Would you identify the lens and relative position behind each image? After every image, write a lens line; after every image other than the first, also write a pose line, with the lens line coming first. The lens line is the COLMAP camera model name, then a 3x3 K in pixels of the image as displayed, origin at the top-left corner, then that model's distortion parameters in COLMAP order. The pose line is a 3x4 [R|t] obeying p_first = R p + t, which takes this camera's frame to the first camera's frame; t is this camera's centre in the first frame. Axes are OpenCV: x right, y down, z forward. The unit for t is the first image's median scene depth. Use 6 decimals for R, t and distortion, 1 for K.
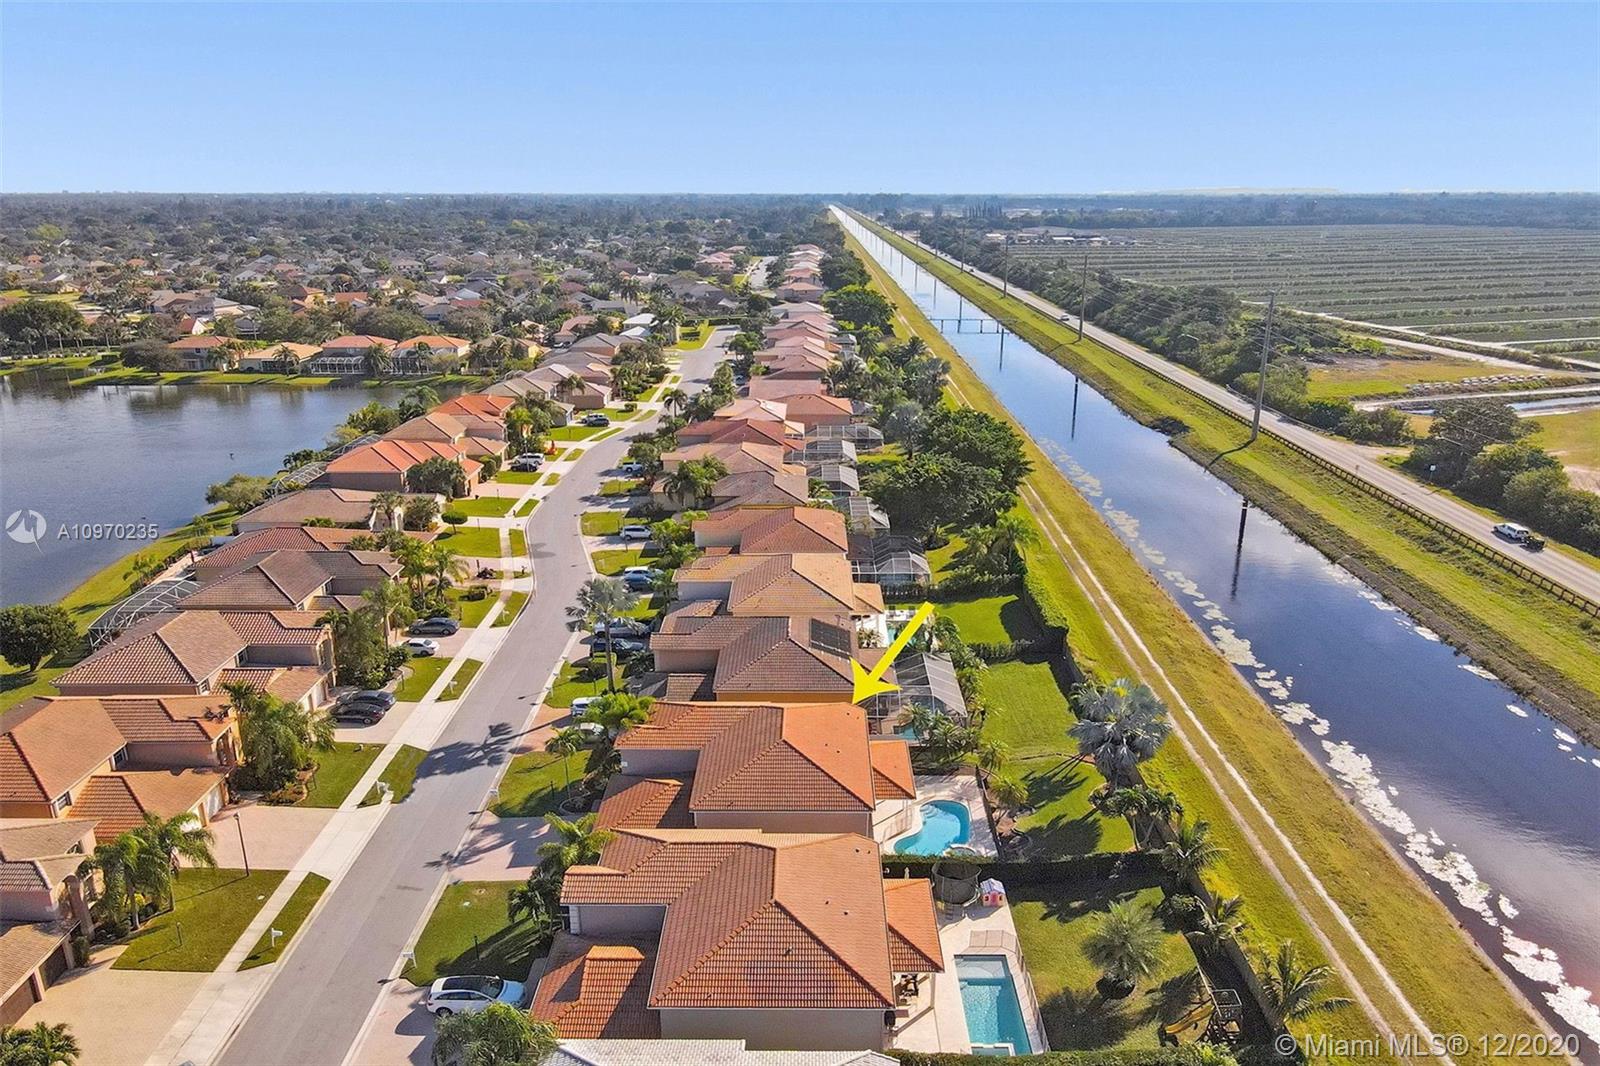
lens RADIAL K [[1136.9, 0, 800.0], [0, 1136.9, 533.0], [0, 0, 1]] dist [-0.001047, 0.012442]
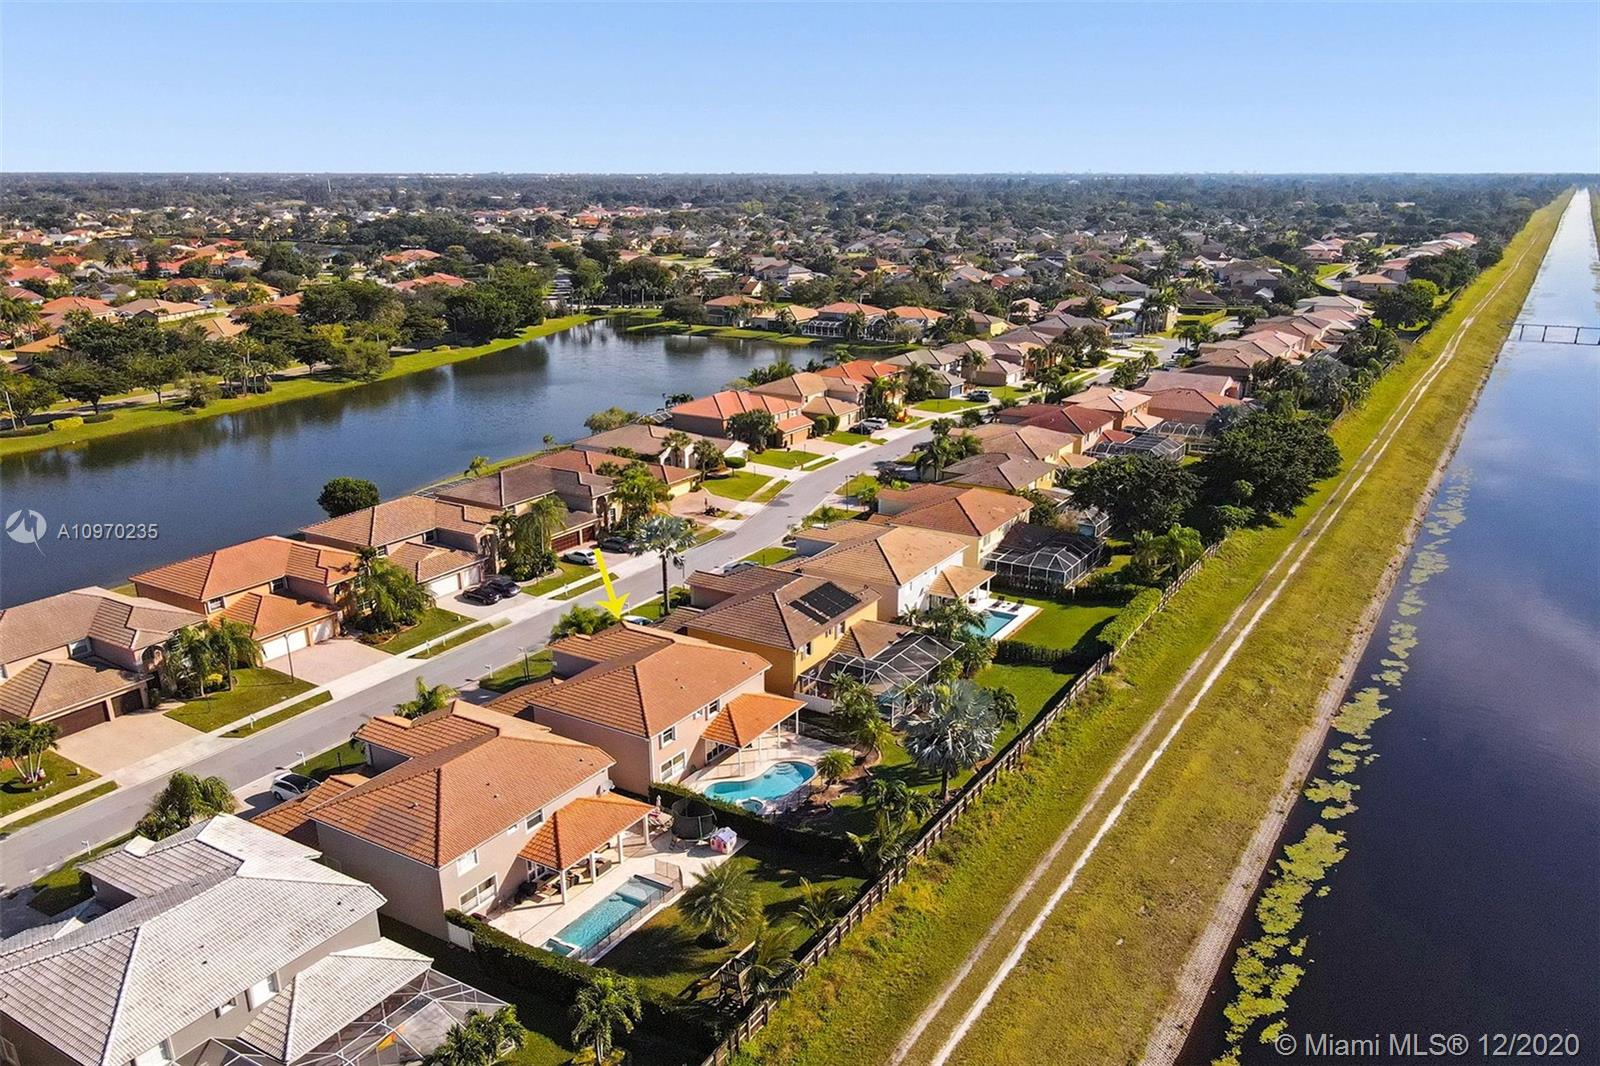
lens RADIAL K [[1136.9, 0, 800.0], [0, 1136.9, 533.0], [0, 0, 1]] dist [-0.001047, 0.012442]
pose [[0.875030, 0.149884, -0.460279, 0.432869], [-0.142327, 0.988489, 0.051312, -0.017761], [0.462672, 0.020611, 0.886290, 0.061937]]
